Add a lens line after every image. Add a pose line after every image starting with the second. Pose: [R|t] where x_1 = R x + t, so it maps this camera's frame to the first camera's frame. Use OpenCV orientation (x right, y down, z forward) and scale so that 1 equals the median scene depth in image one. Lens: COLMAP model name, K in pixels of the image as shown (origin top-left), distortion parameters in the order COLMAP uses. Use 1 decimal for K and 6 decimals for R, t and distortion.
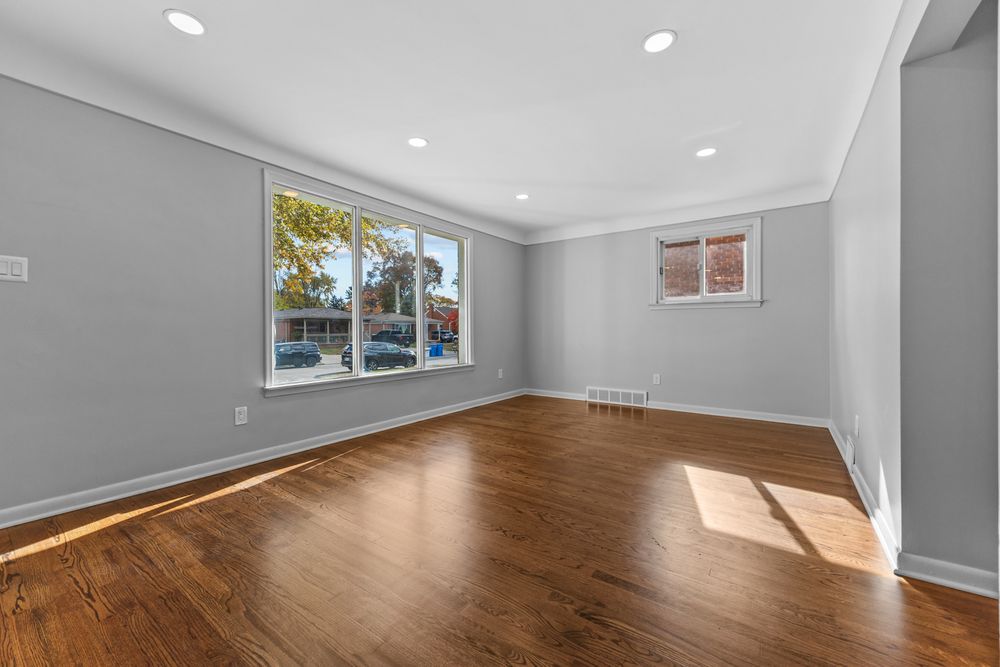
lens RADIAL K [[398.8, 0, 492.2], [0, 398.8, 328.0], [0, 0, 1]] dist [0.012952, -0.000777]
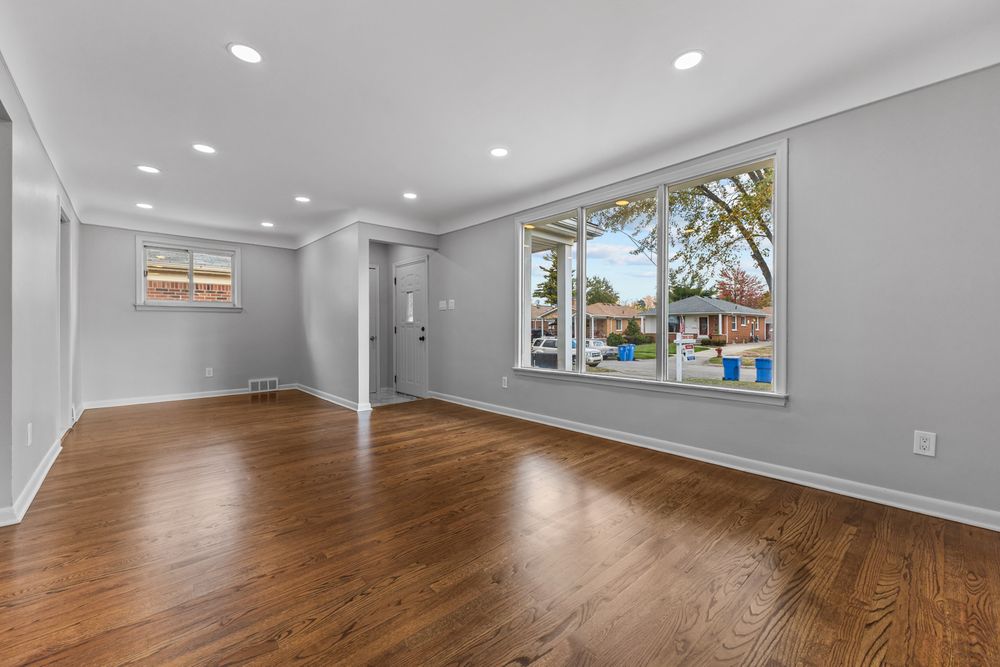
lens RADIAL K [[398.8, 0, 503.7], [0, 398.8, 332.0], [0, 0, 1]] dist [0.012952, -0.000777]
pose [[-0.209308, 0.013205, -0.977761, 0.960021], [0.009633, 0.999888, 0.011442, 0.000187], [0.977802, -0.007024, -0.209412, 1.388226]]
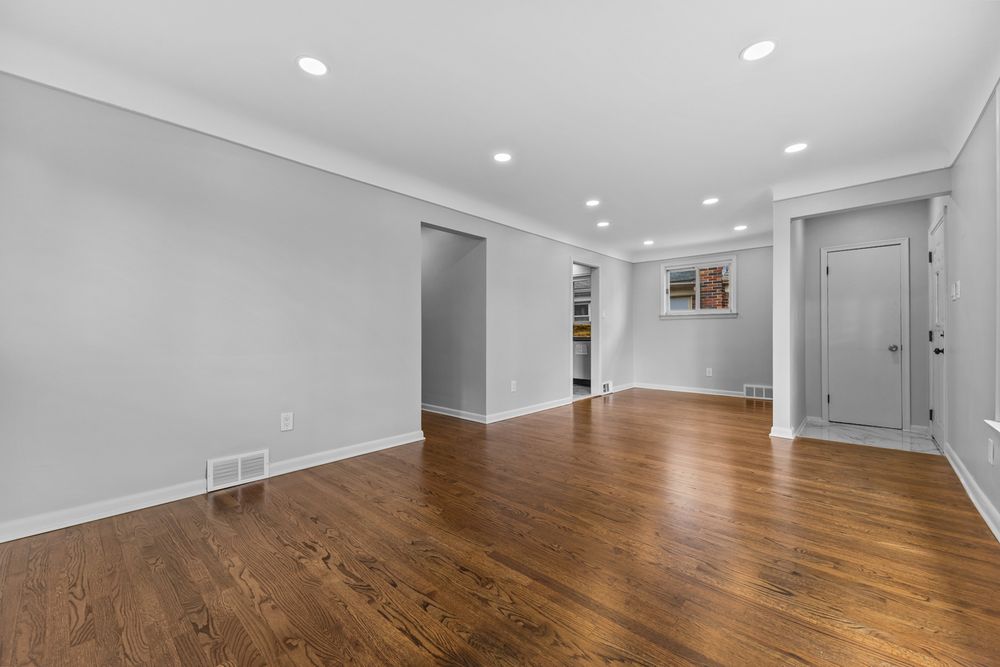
lens RADIAL K [[398.8, 0, 497.3], [0, 398.8, 329.3], [0, 0, 1]] dist [0.012952, -0.000777]
pose [[-0.992433, 0.004902, 0.122690, 0.178057], [0.002713, 0.999834, -0.018003, 0.007544], [-0.122758, -0.017534, -0.992282, 1.927928]]
